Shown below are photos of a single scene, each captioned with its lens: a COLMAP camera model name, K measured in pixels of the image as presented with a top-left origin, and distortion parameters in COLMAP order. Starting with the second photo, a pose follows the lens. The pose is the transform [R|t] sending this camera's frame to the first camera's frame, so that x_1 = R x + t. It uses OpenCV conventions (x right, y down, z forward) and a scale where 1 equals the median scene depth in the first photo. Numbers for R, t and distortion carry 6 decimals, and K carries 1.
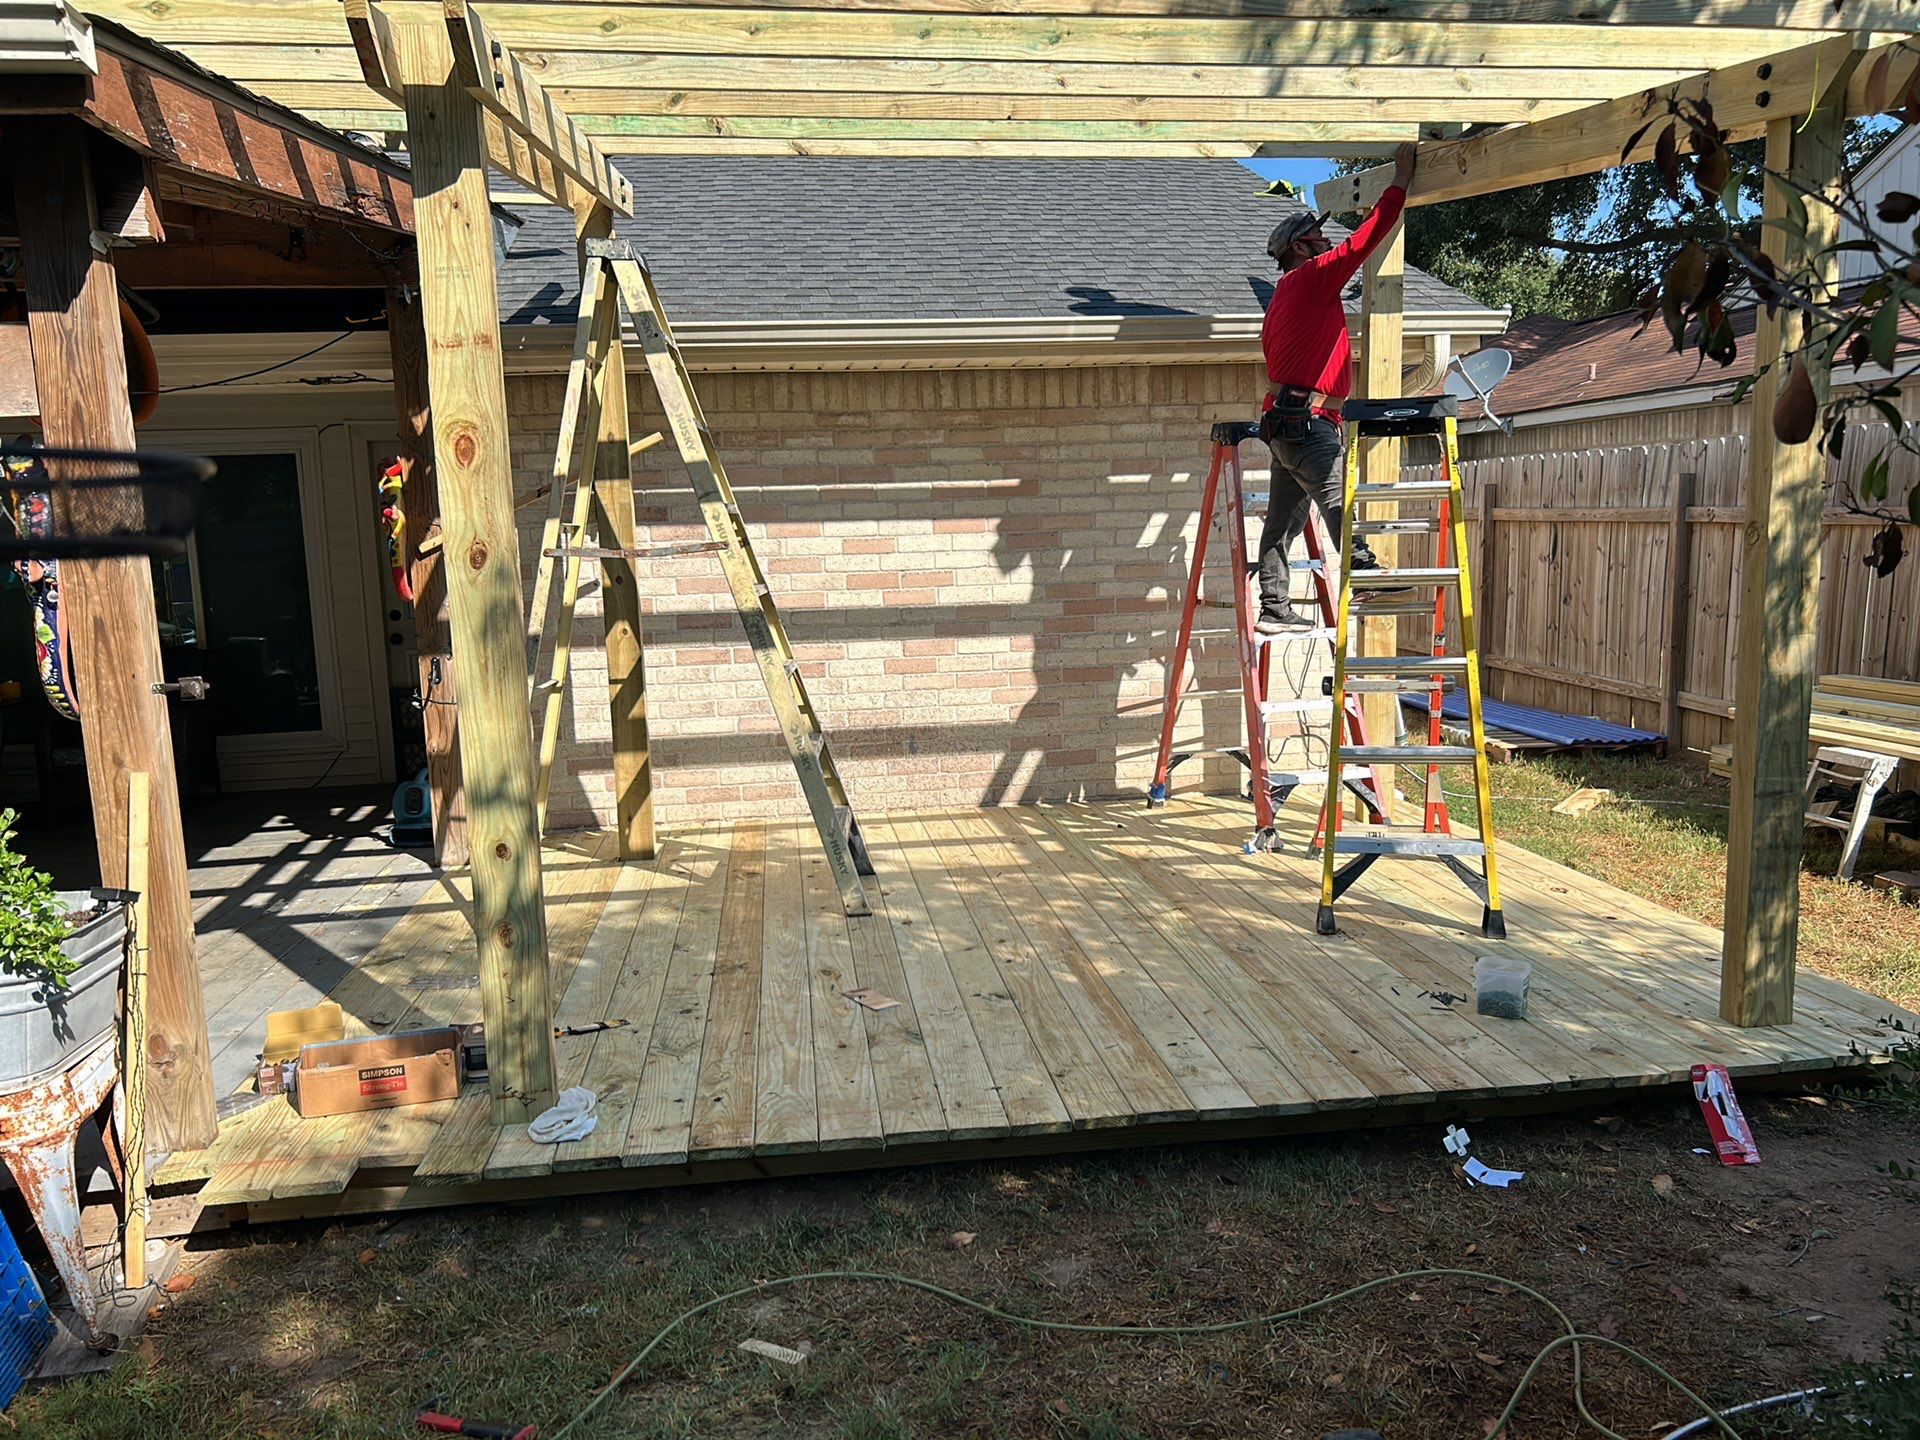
lens RADIAL K [[1464.7, 0, 959.5], [0, 1464.7, 733.8], [0, 0, 1]] dist [0.057673, -0.073608]
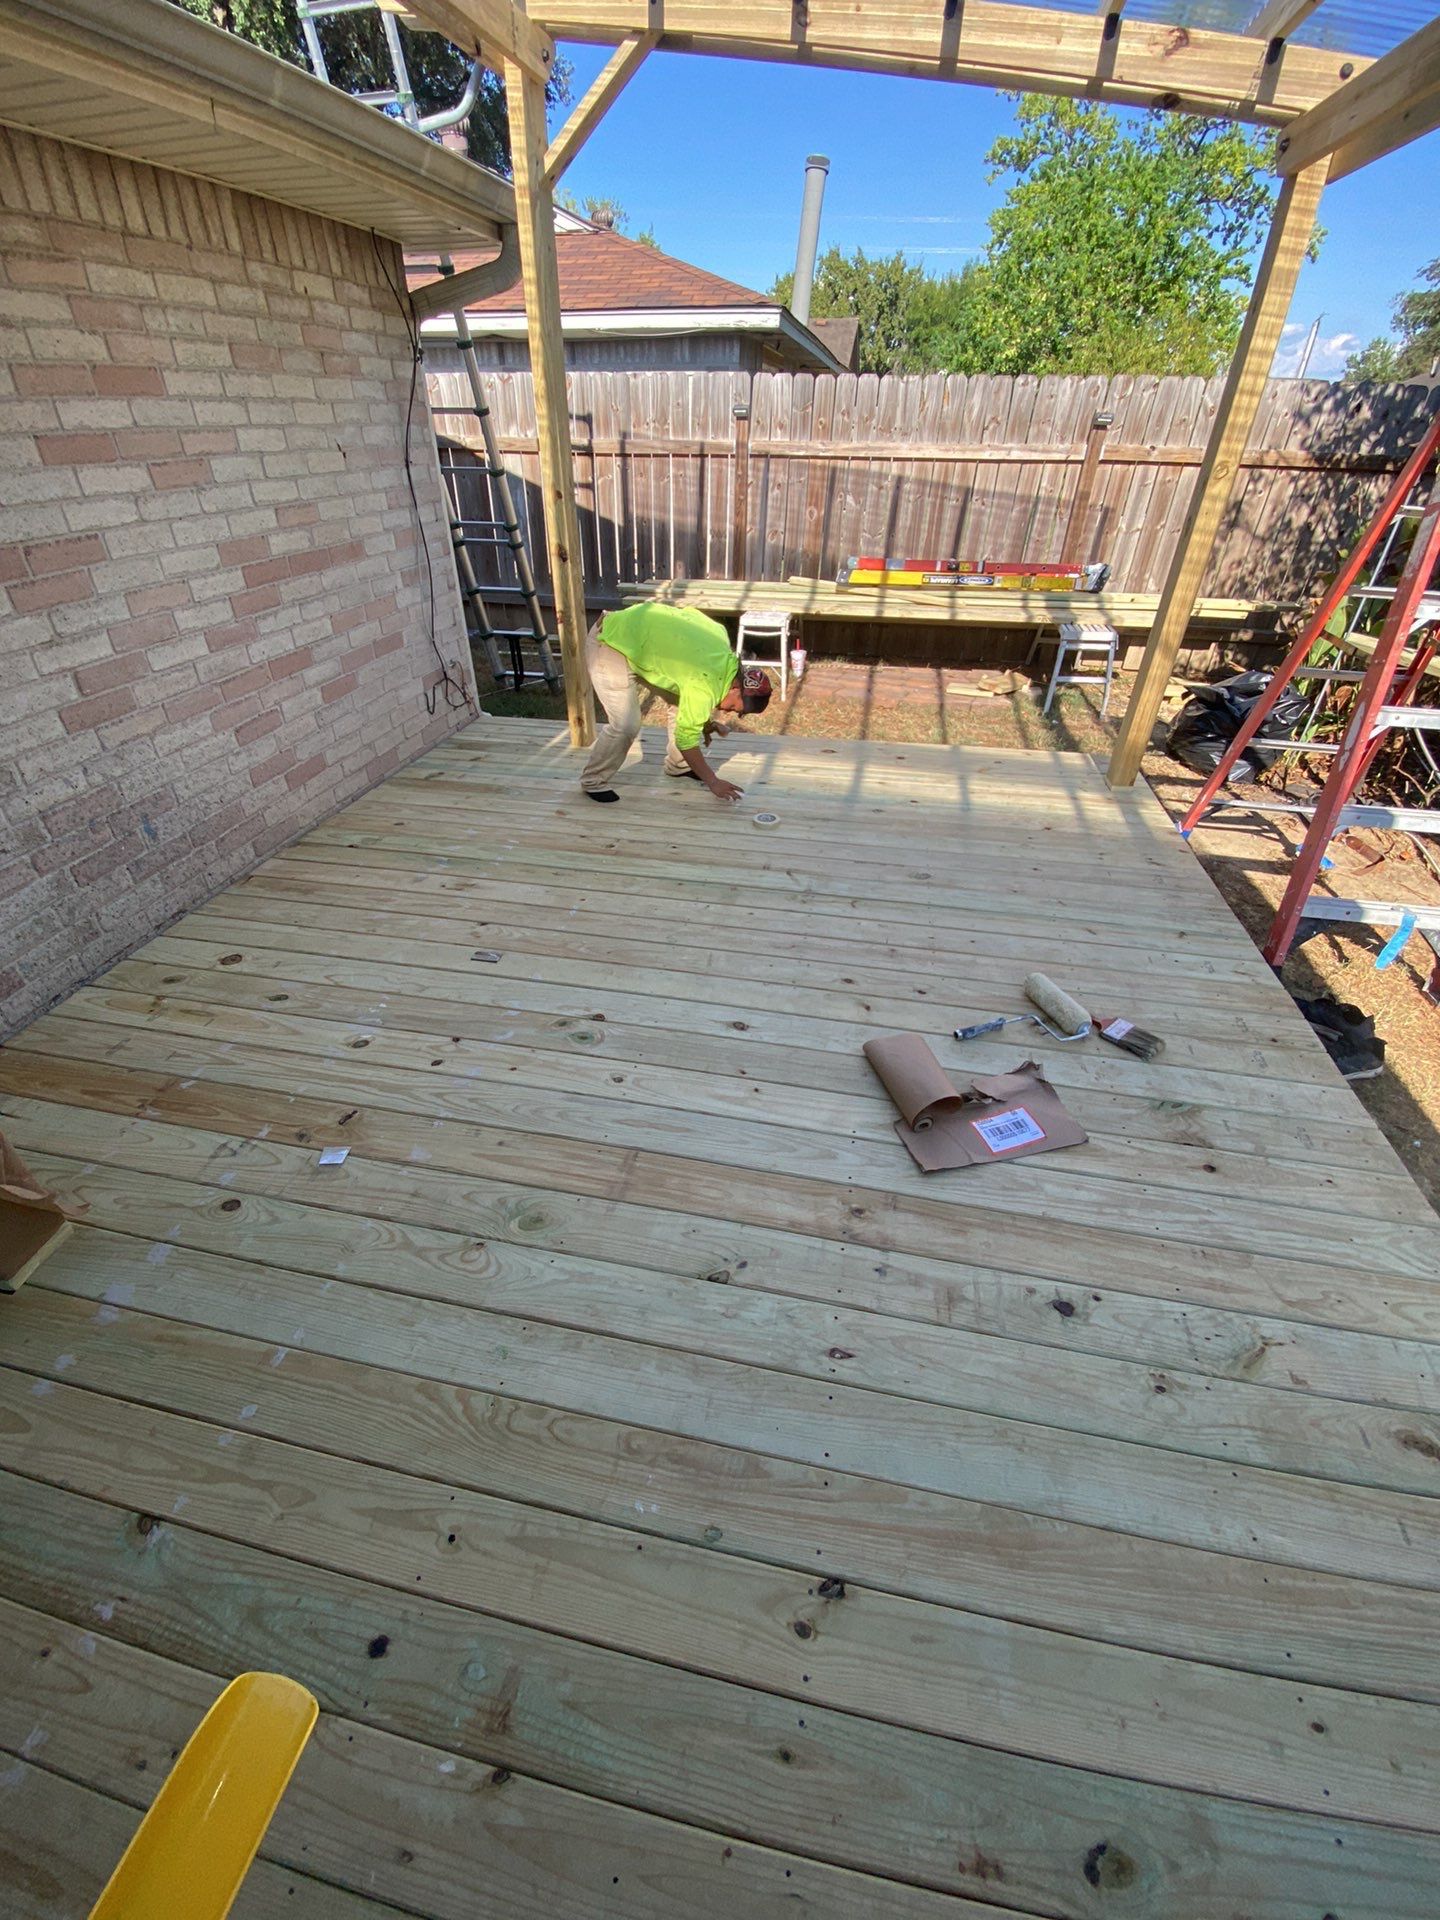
lens RADIAL K [[788.7, 0, 717.9], [0, 788.7, 953.8], [0, 0, 1]] dist [0.011801, -0.014132]
pose [[0.326653, -0.504610, 0.799166, -0.314070], [0.122164, 0.860998, 0.493718, -0.105390], [-0.937216, -0.063645, 0.342892, 0.727417]]
